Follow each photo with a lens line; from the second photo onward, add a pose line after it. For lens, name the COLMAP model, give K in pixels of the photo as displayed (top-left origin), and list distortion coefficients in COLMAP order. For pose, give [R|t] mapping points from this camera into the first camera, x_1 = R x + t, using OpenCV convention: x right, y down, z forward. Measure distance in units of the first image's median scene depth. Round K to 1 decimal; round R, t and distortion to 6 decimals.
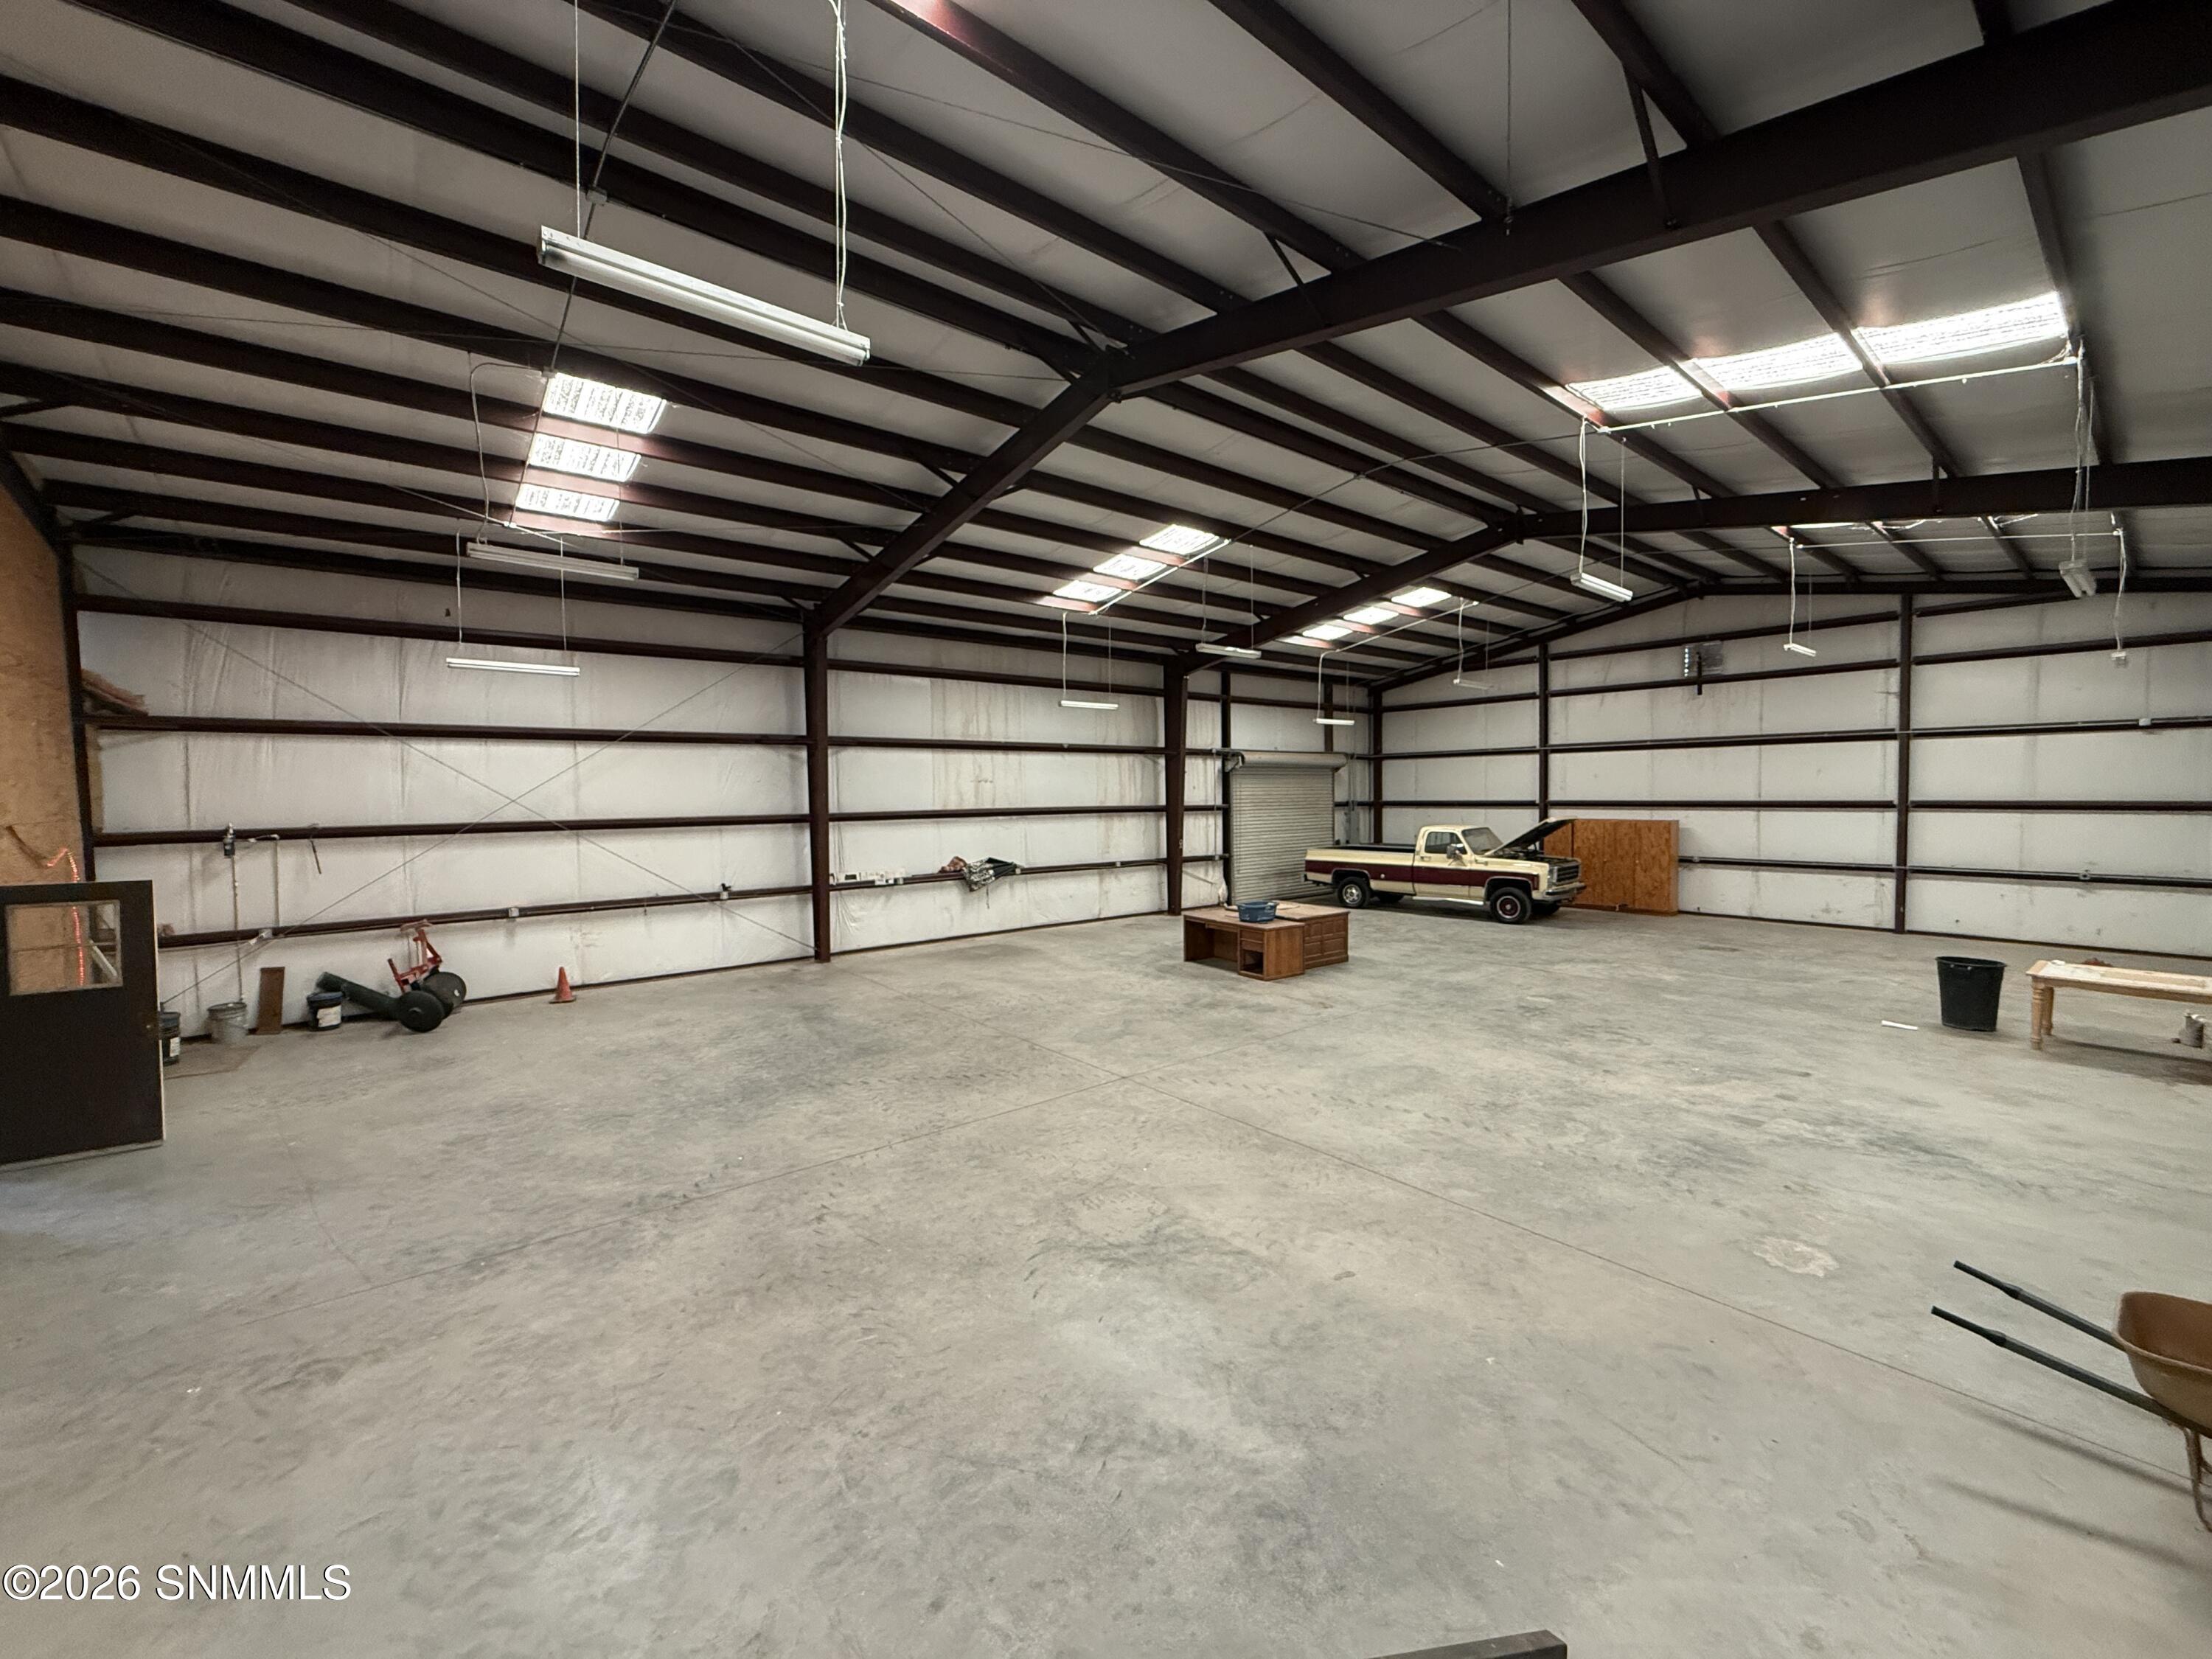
lens RADIAL K [[881.6, 0, 1102.5], [0, 881.6, 828.1], [0, 0, 1]] dist [0.000302, -0.000057]
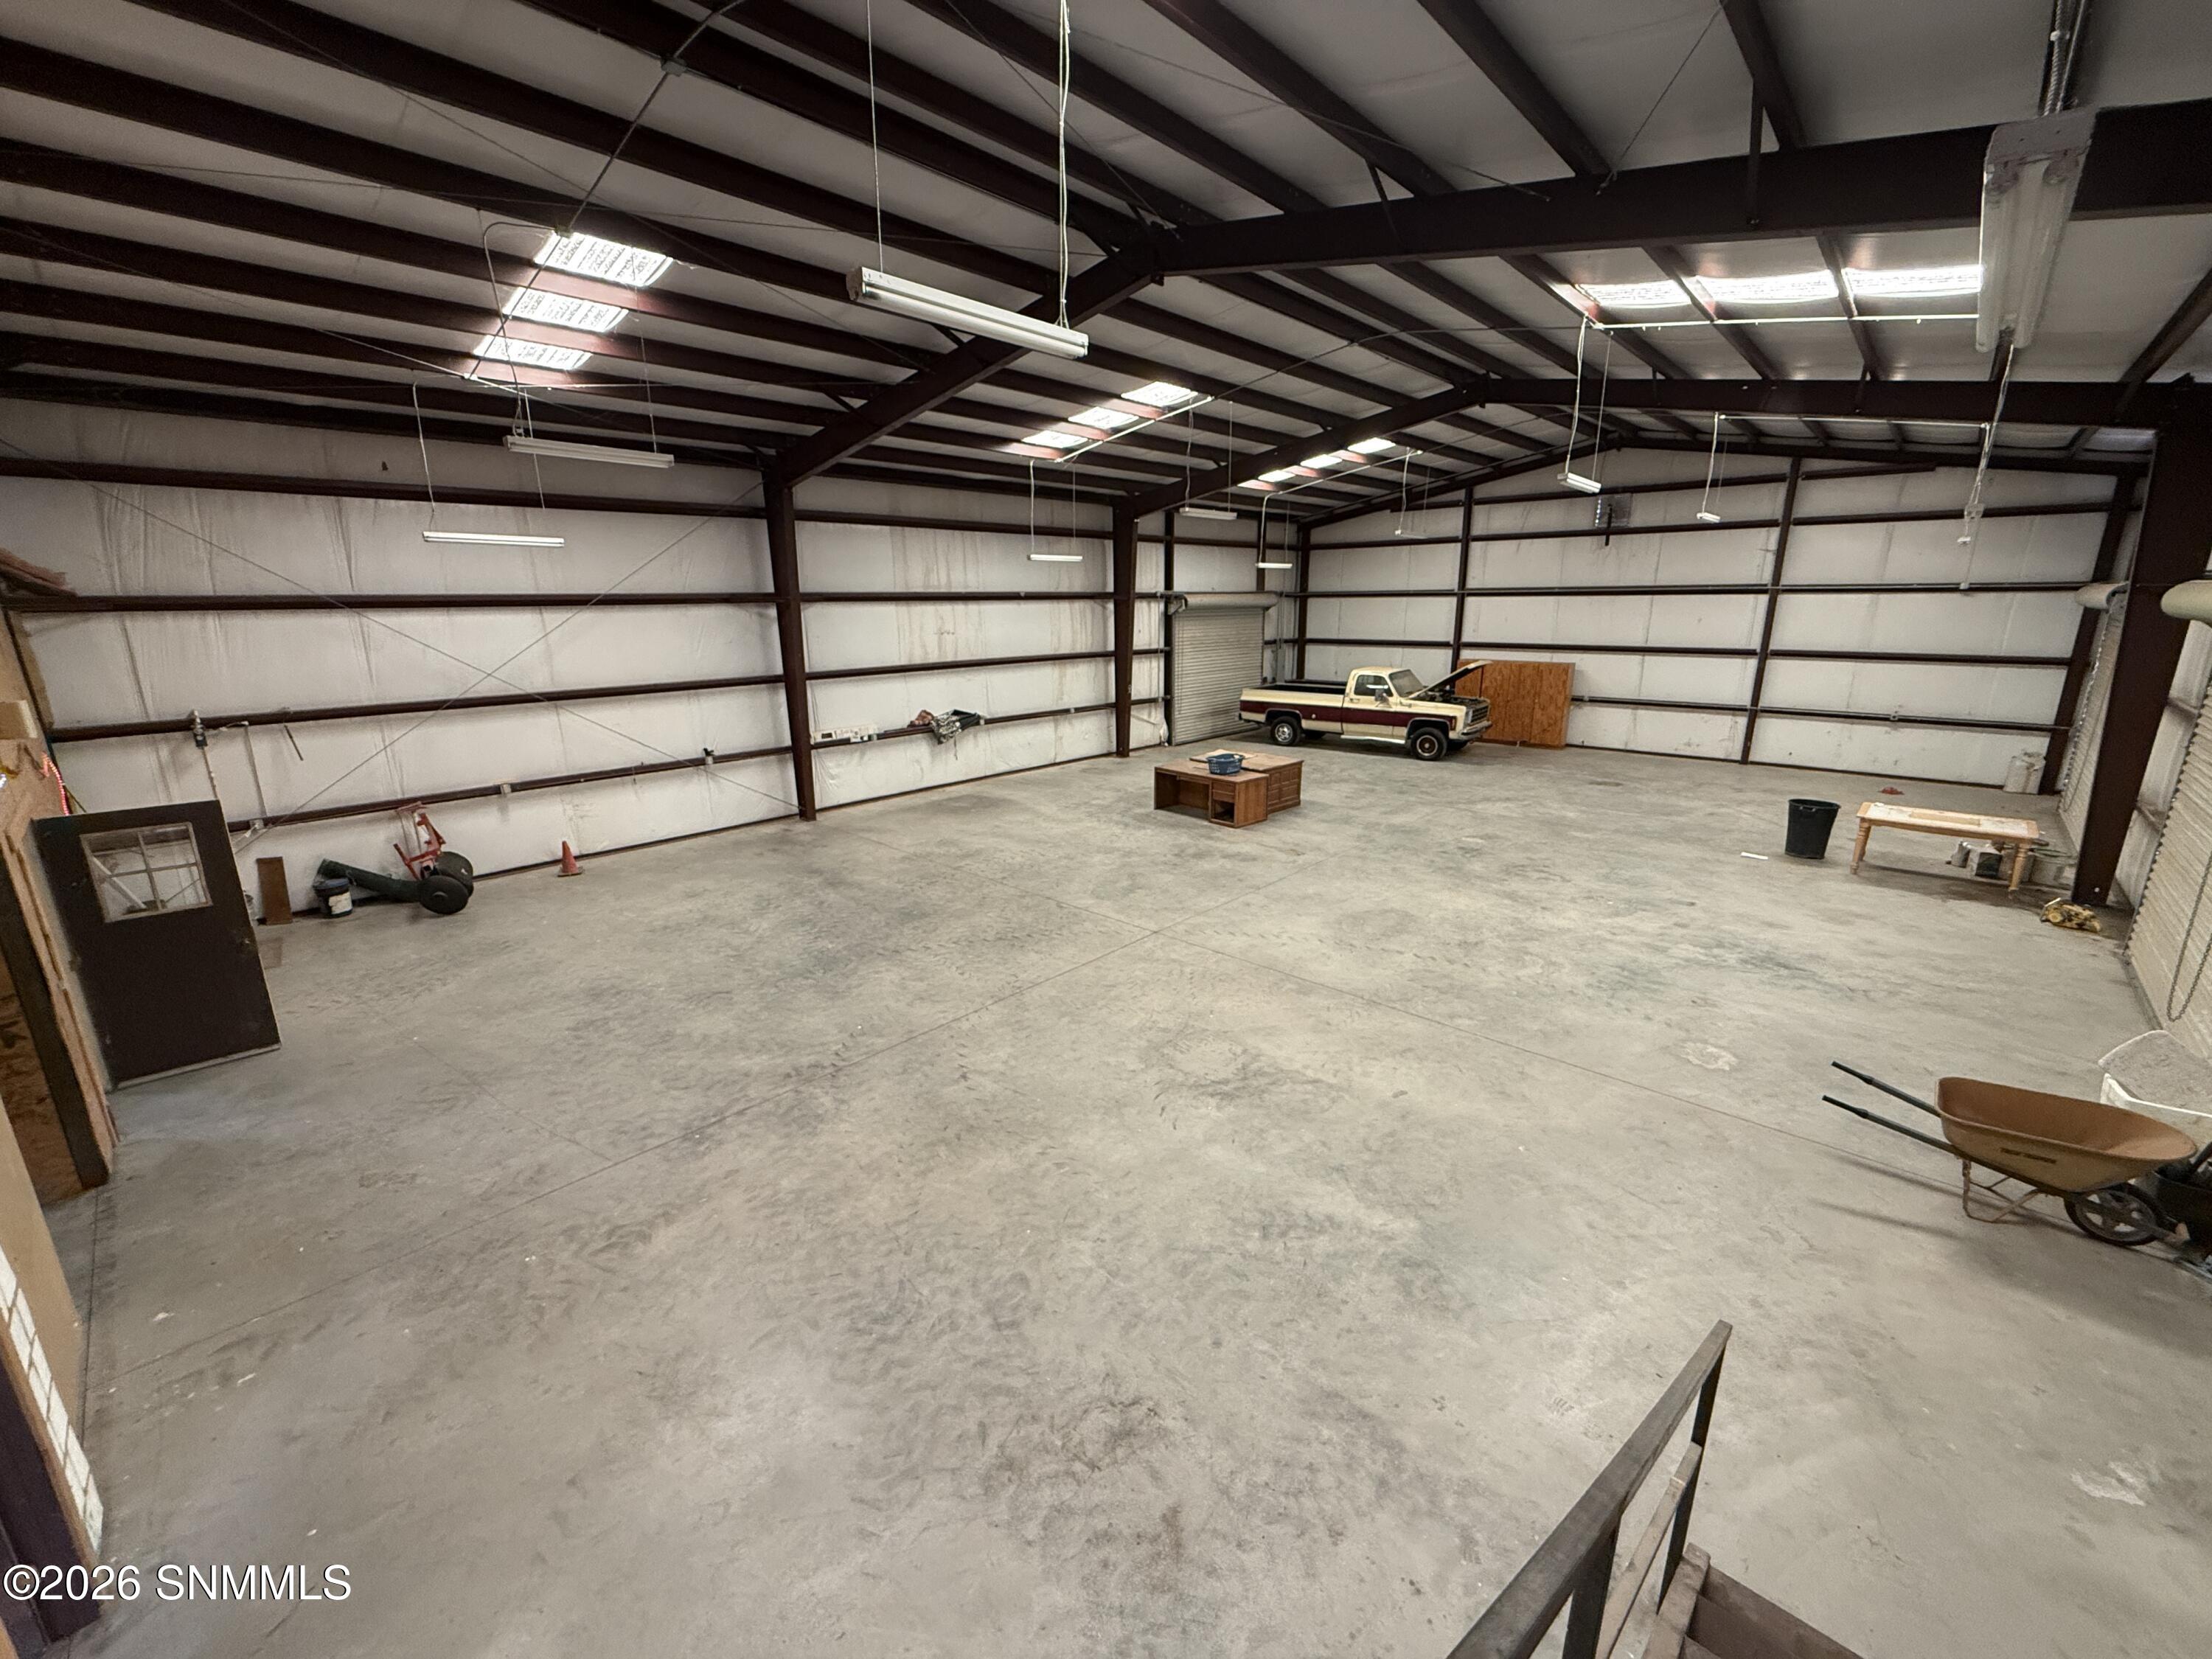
lens RADIAL K [[880.7, 0, 1102.0], [0, 880.7, 827.4], [0, 0, 1]] dist [-0.000297, 0.000291]
pose [[0.990752, -0.032724, 0.131680, -0.149603], [0.004229, 0.977458, 0.211088, -0.073030], [-0.135619, -0.208579, 0.968557, -0.058049]]
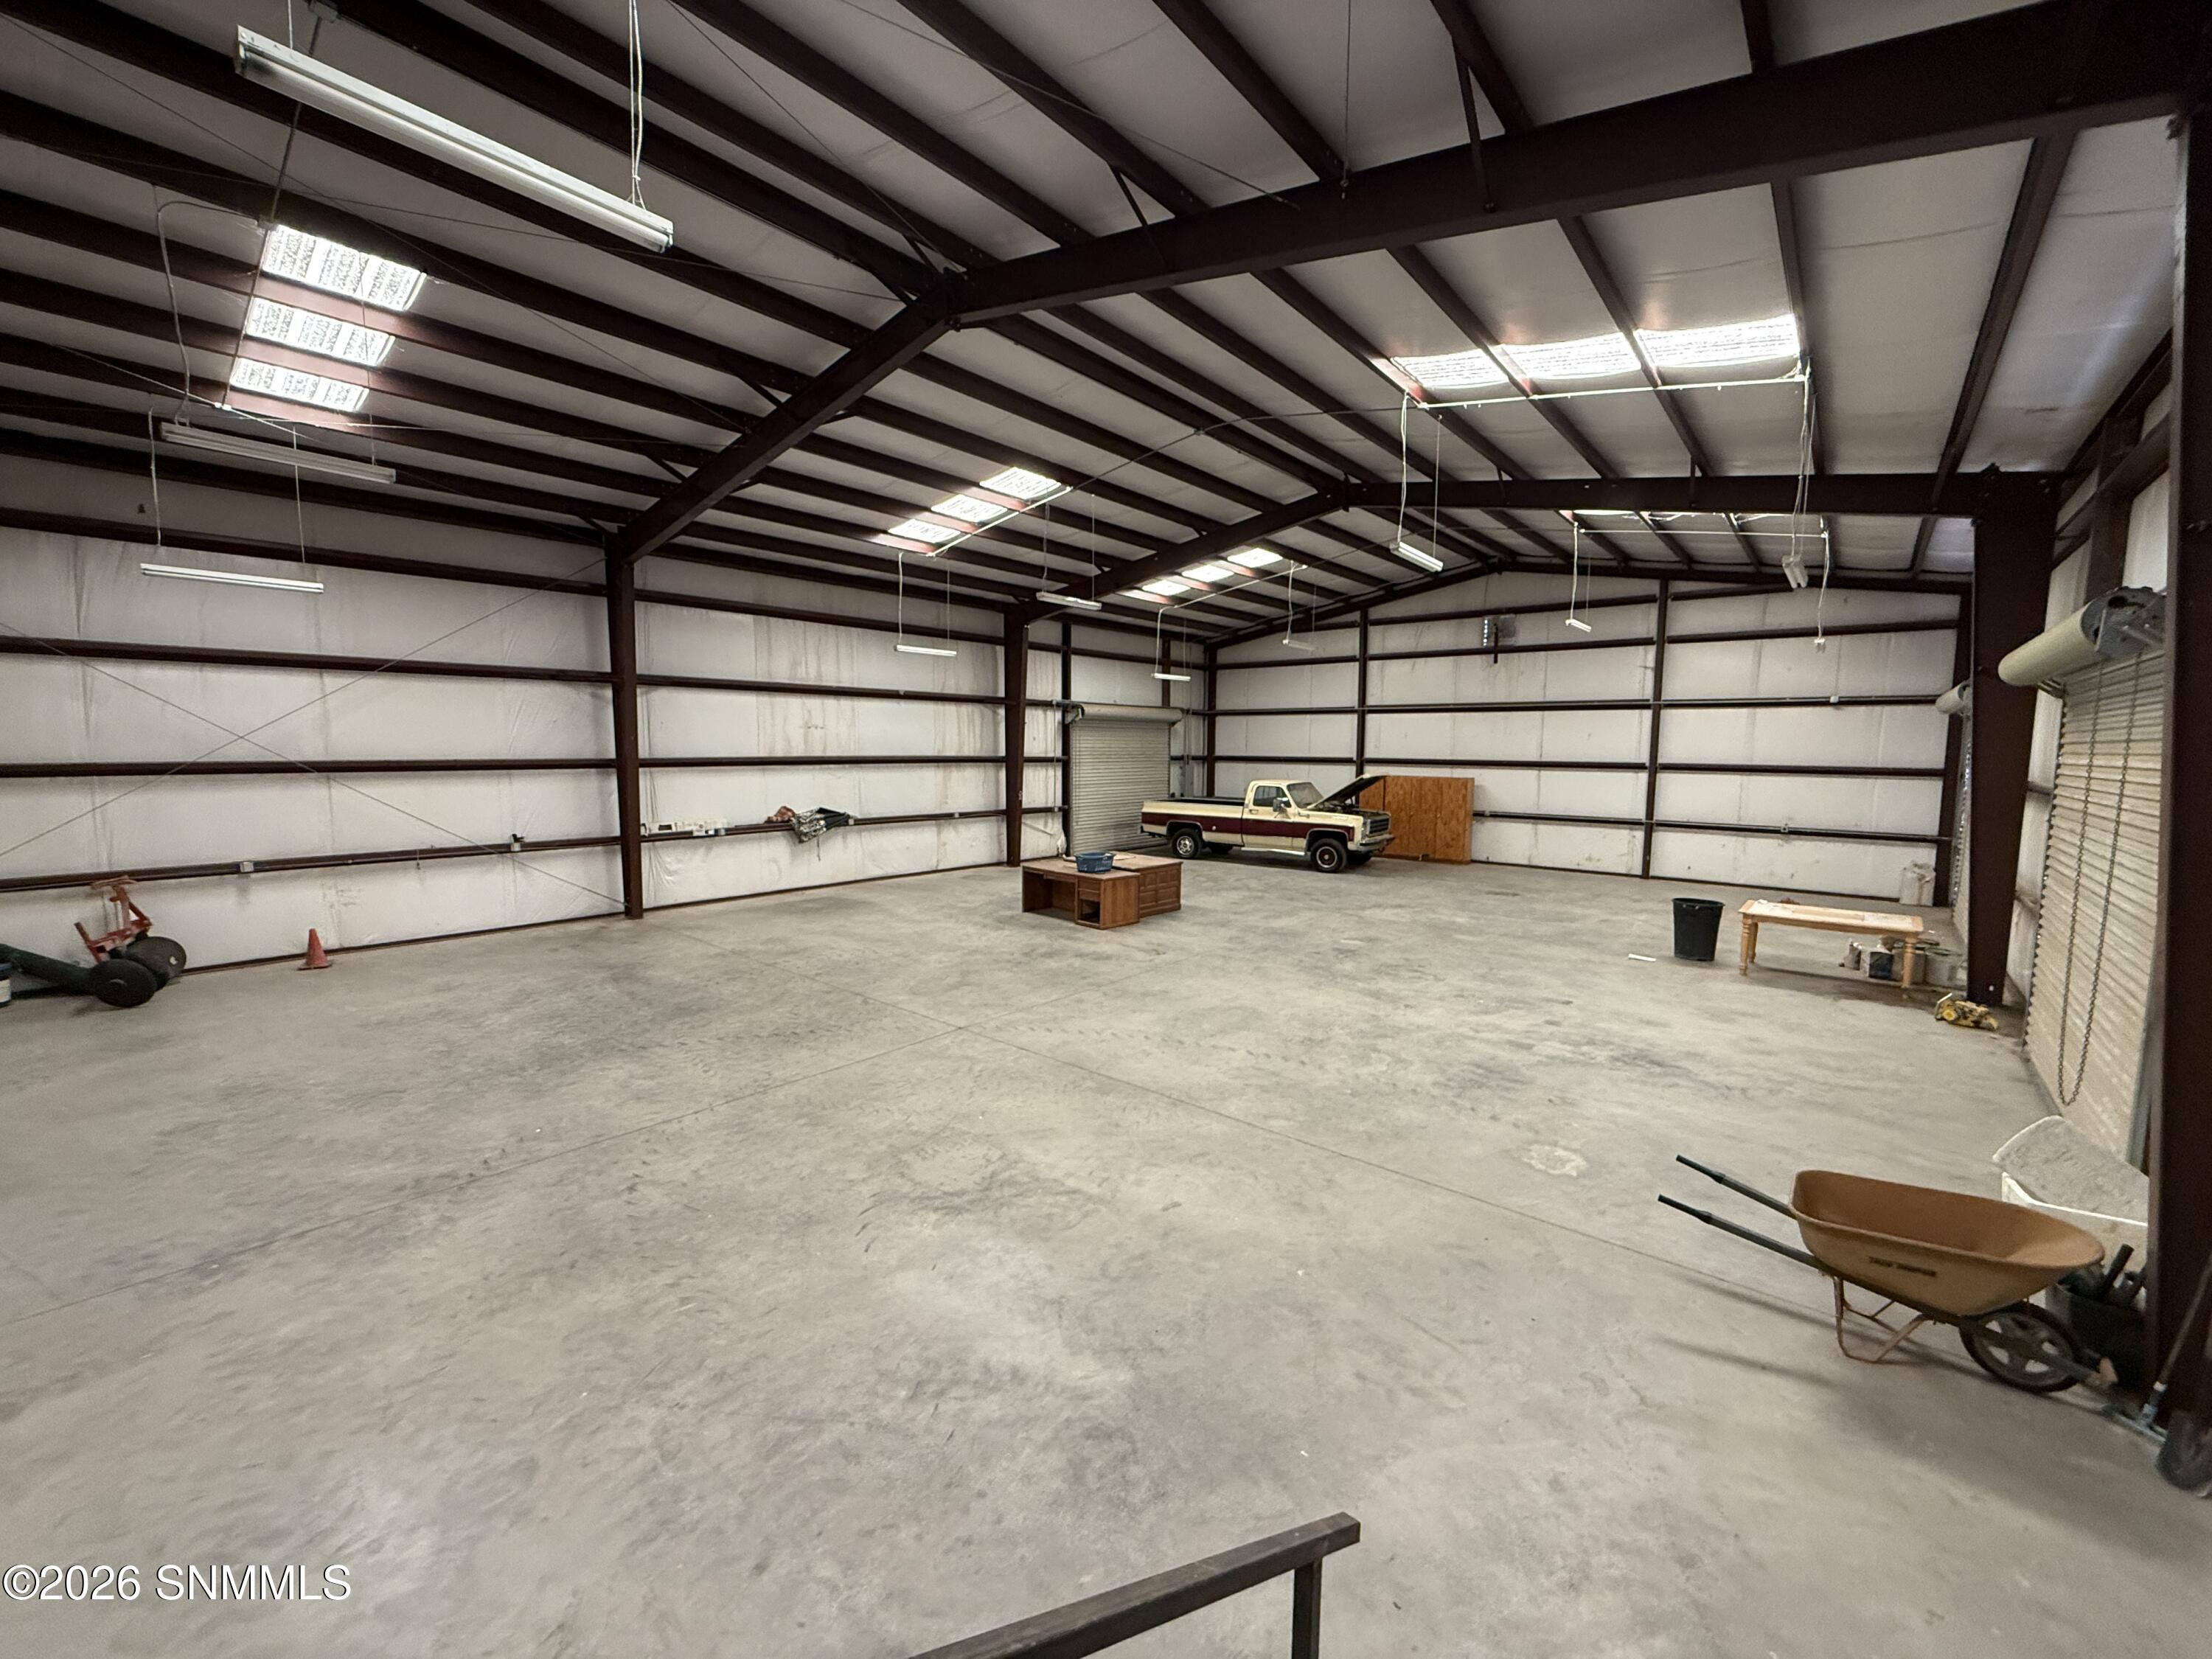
lens RADIAL K [[880.7, 0, 1102.0], [0, 880.7, 827.4], [0, 0, 1]] dist [-0.000297, 0.000291]
pose [[0.983752, 0.002645, 0.179514, 0.001873], [-0.012243, 0.998552, 0.052381, 0.001678], [-0.179116, -0.053728, 0.982360, 0.004510]]
